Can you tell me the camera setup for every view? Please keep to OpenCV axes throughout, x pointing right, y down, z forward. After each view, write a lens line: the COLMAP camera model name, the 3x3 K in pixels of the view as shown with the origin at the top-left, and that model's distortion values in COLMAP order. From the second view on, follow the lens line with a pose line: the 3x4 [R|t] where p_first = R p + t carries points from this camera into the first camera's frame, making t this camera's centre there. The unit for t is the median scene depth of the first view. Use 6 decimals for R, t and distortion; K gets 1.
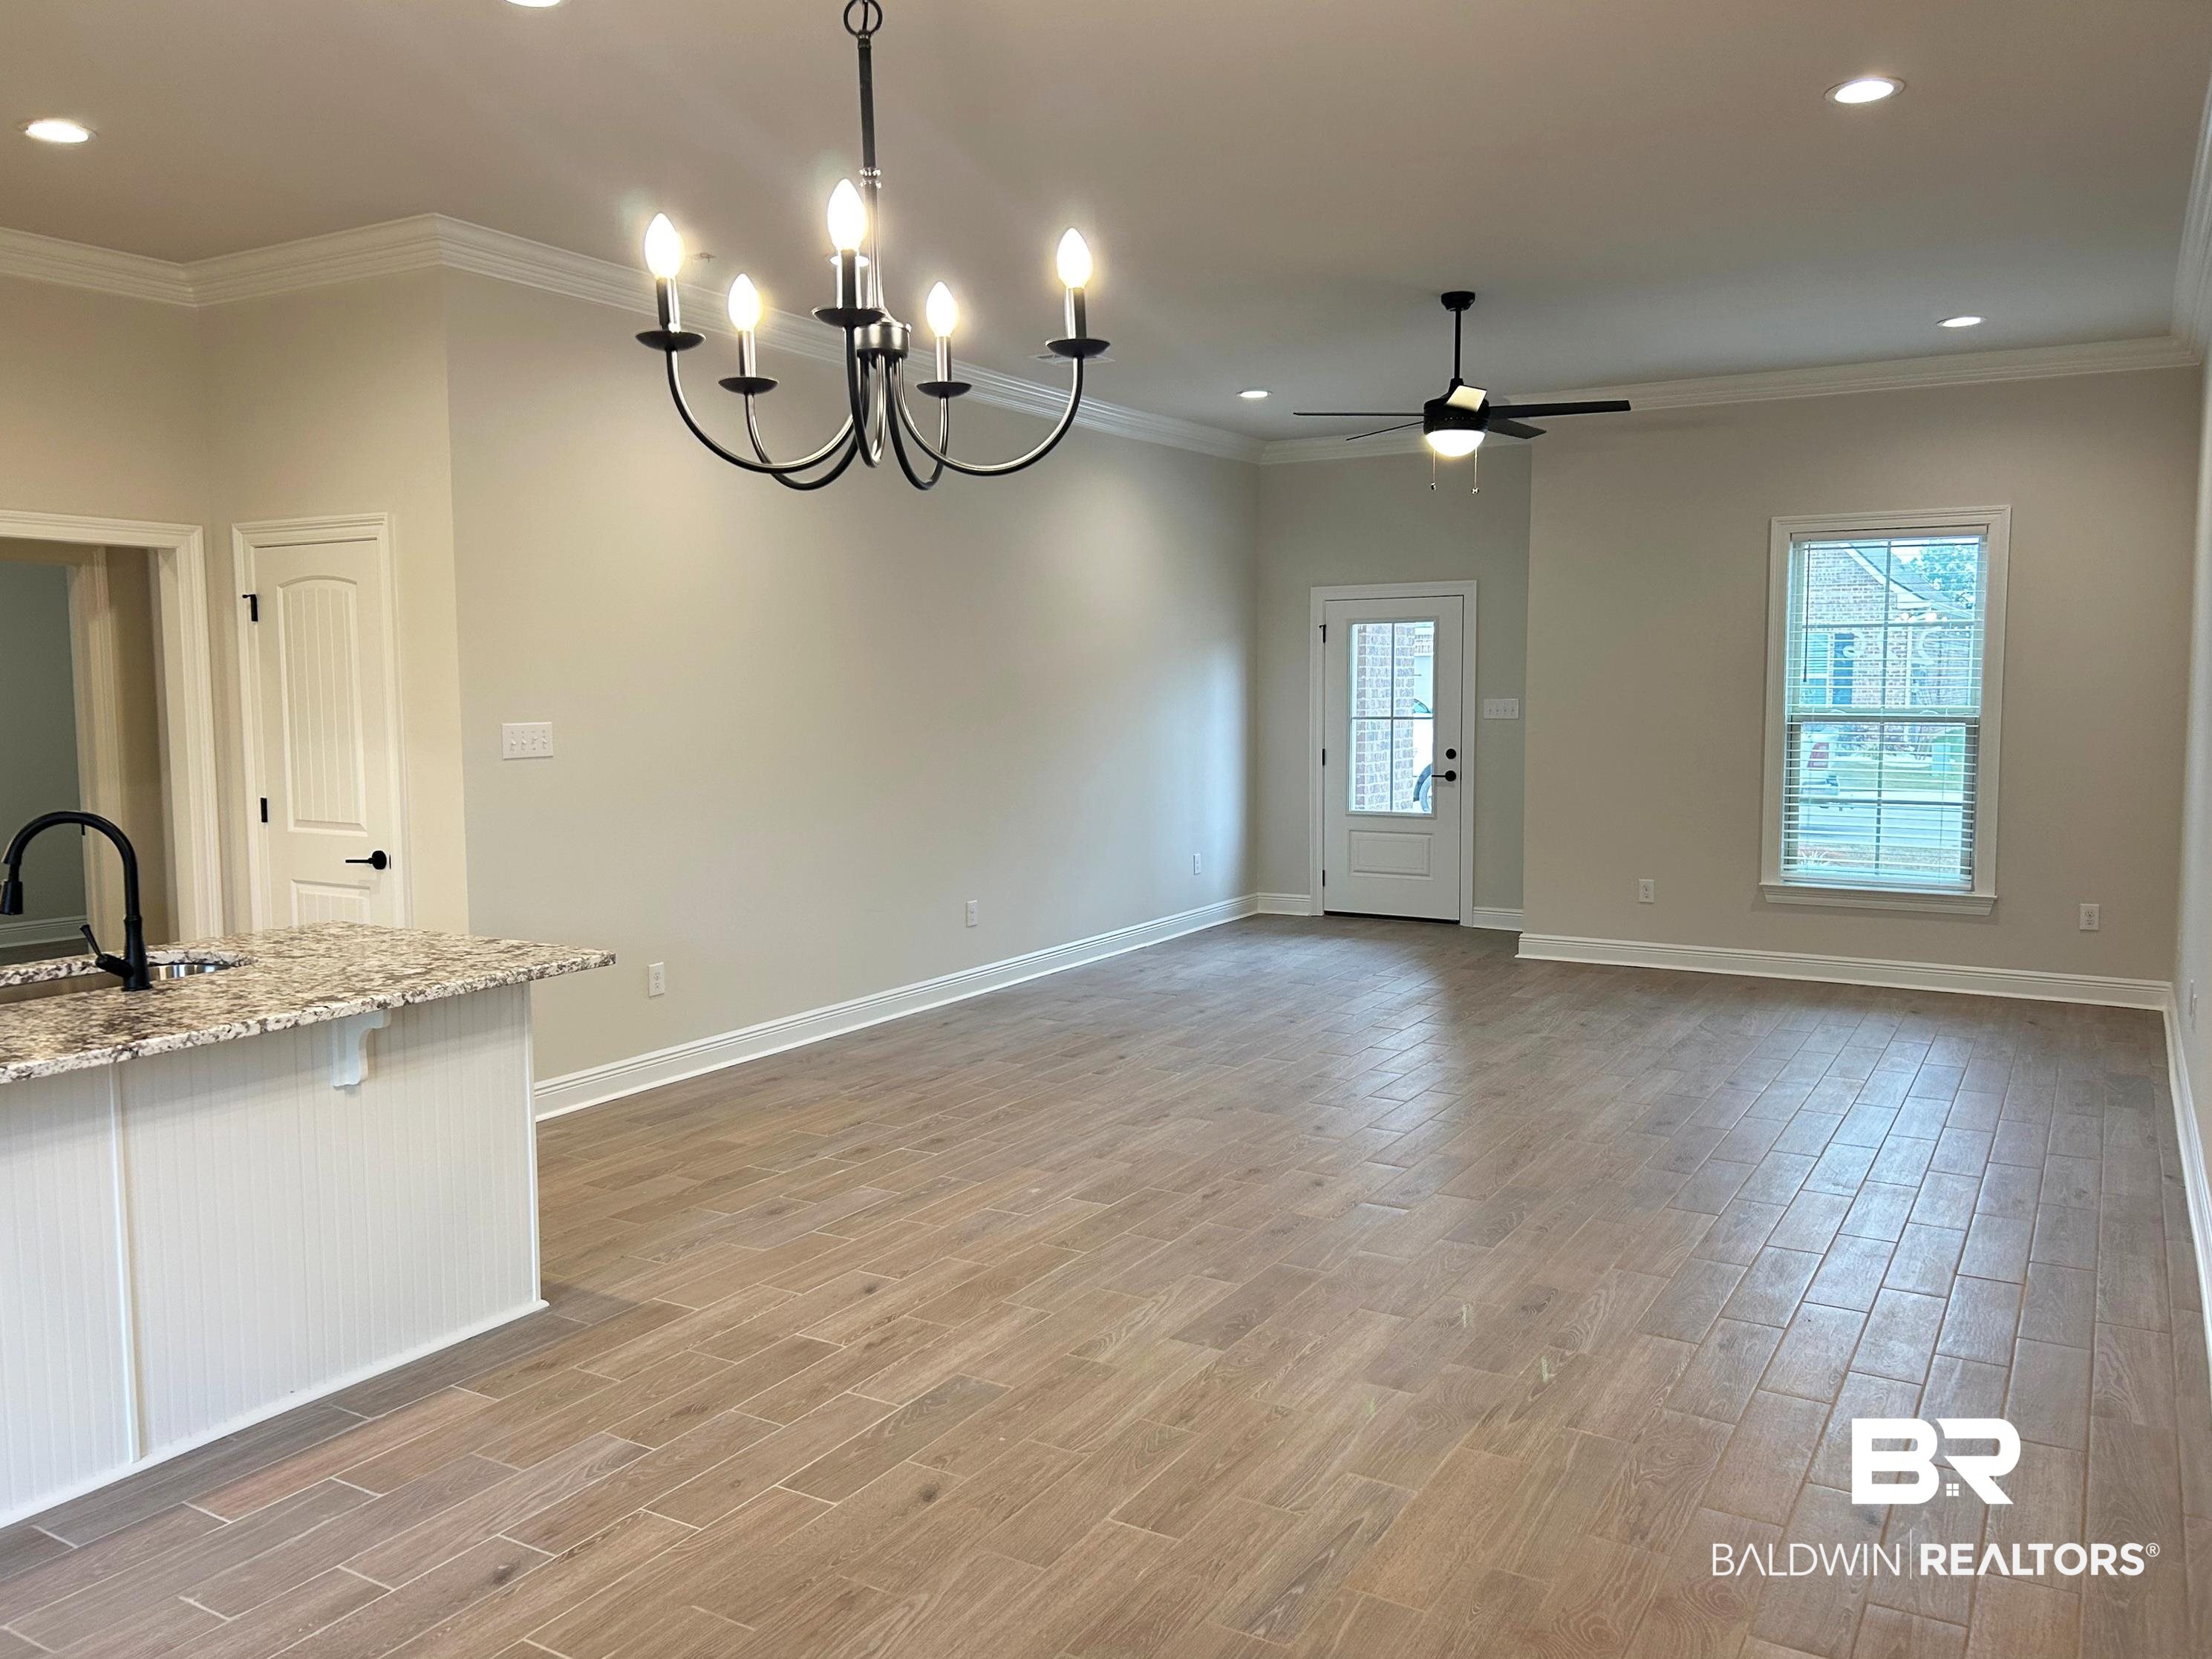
lens RADIAL K [[1687.2, 0, 1091.8], [0, 1687.2, 827.8], [0, 0, 1]] dist [0.062739, -0.064350]
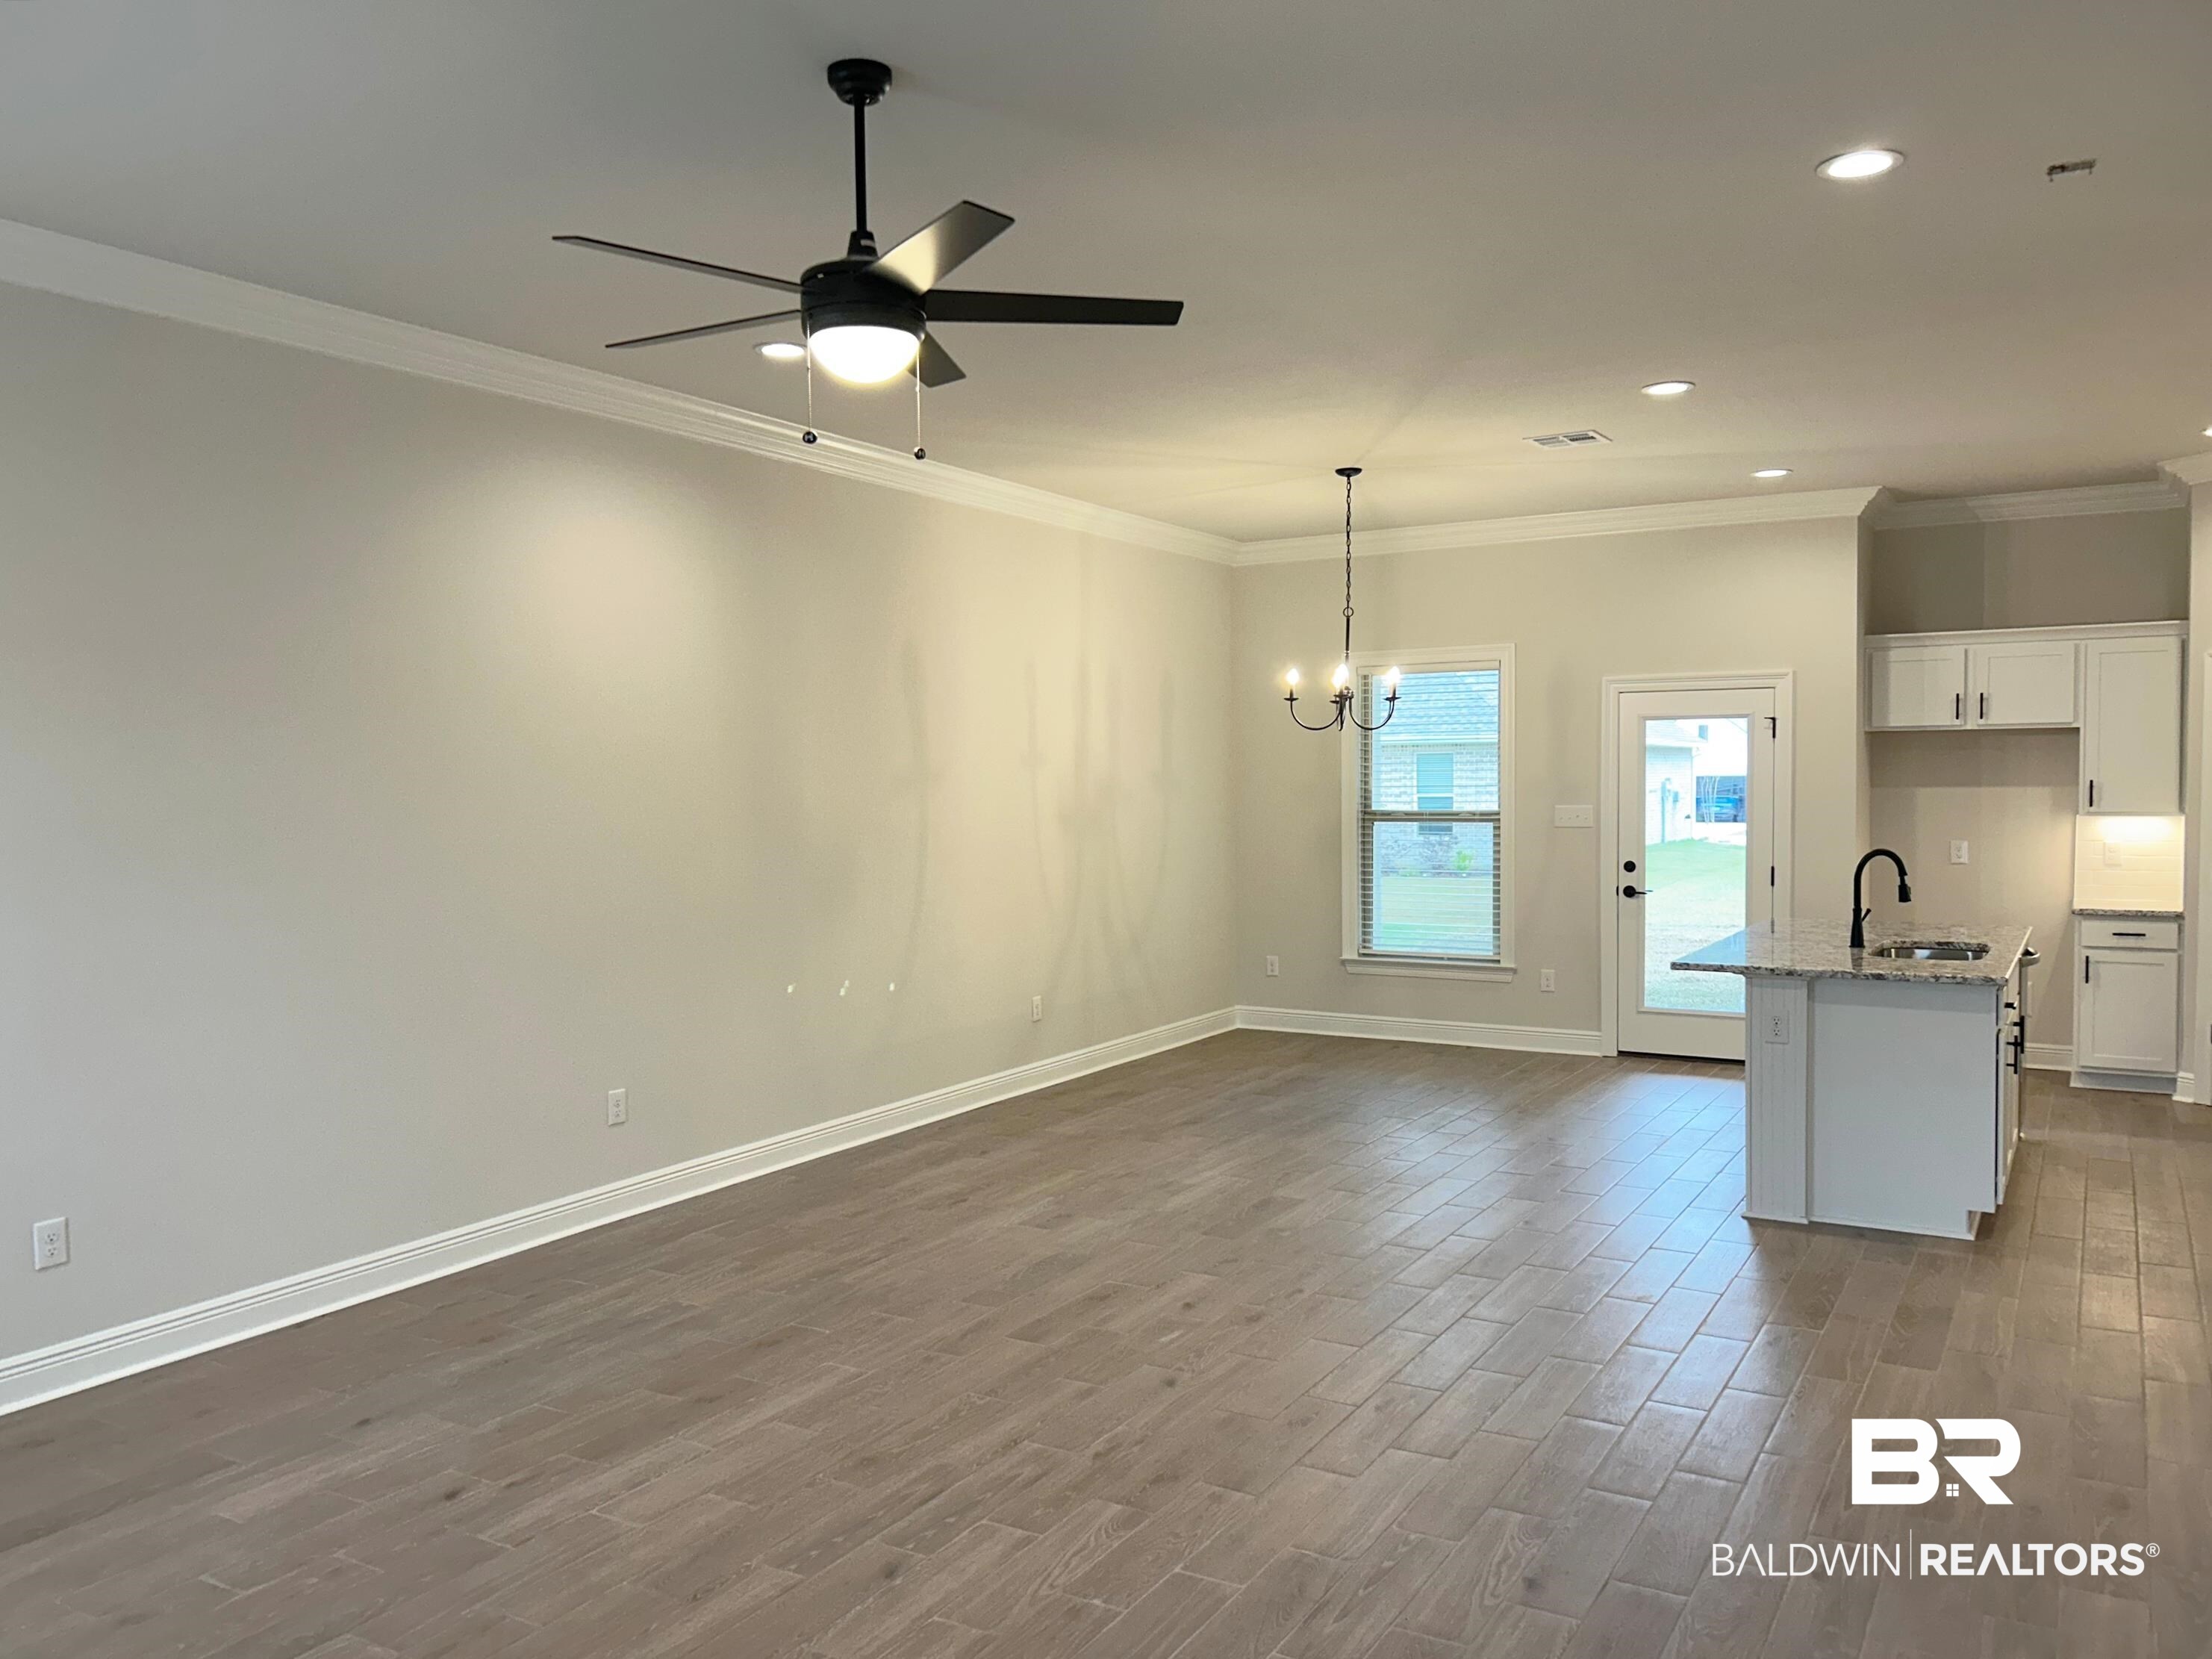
lens RADIAL K [[1687.2, 0, 1091.8], [0, 1687.2, 827.8], [0, 0, 1]] dist [0.062739, -0.064350]
pose [[-0.999890, 0.014545, -0.002845, 0.244944], [0.014099, 0.992678, 0.119968, -0.237103], [0.004569, 0.119915, -0.992774, 2.525244]]
